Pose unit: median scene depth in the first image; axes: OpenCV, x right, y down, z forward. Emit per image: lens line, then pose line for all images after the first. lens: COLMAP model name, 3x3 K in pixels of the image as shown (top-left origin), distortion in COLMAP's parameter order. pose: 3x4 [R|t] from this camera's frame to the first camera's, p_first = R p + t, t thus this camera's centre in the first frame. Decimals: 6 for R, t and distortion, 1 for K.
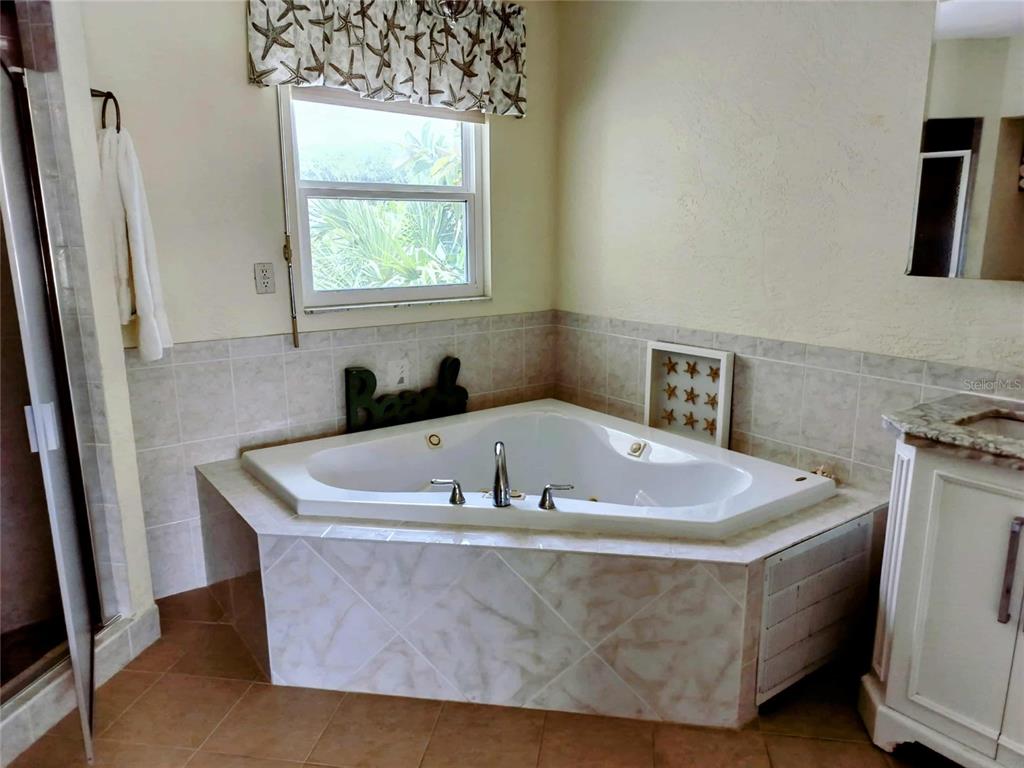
lens RADIAL K [[714.7, 0, 512.7], [0, 714.7, 386.2], [0, 0, 1]] dist [0.025500, -0.019078]
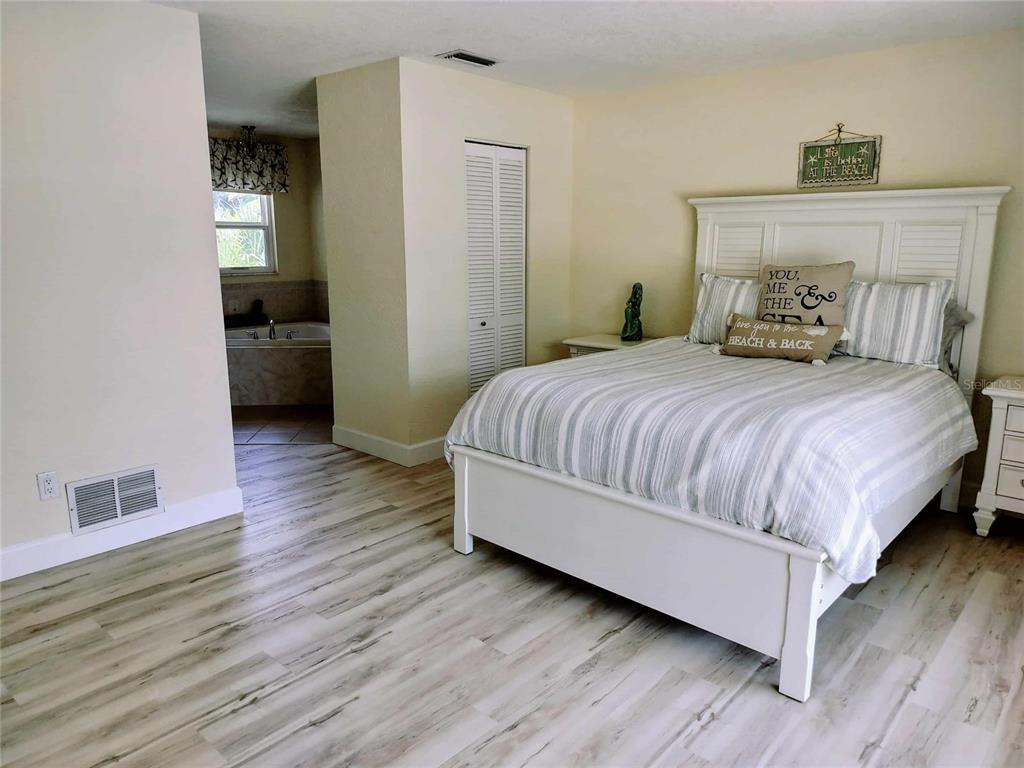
lens RADIAL K [[714.7, 0, 513.2], [0, 714.7, 381.3], [0, 0, 1]] dist [0.025500, -0.019078]
pose [[0.978896, -0.034867, 0.201362, 0.244953], [0.039427, 0.999048, -0.018676, 0.305342], [-0.200519, 0.026221, 0.979339, -1.417921]]
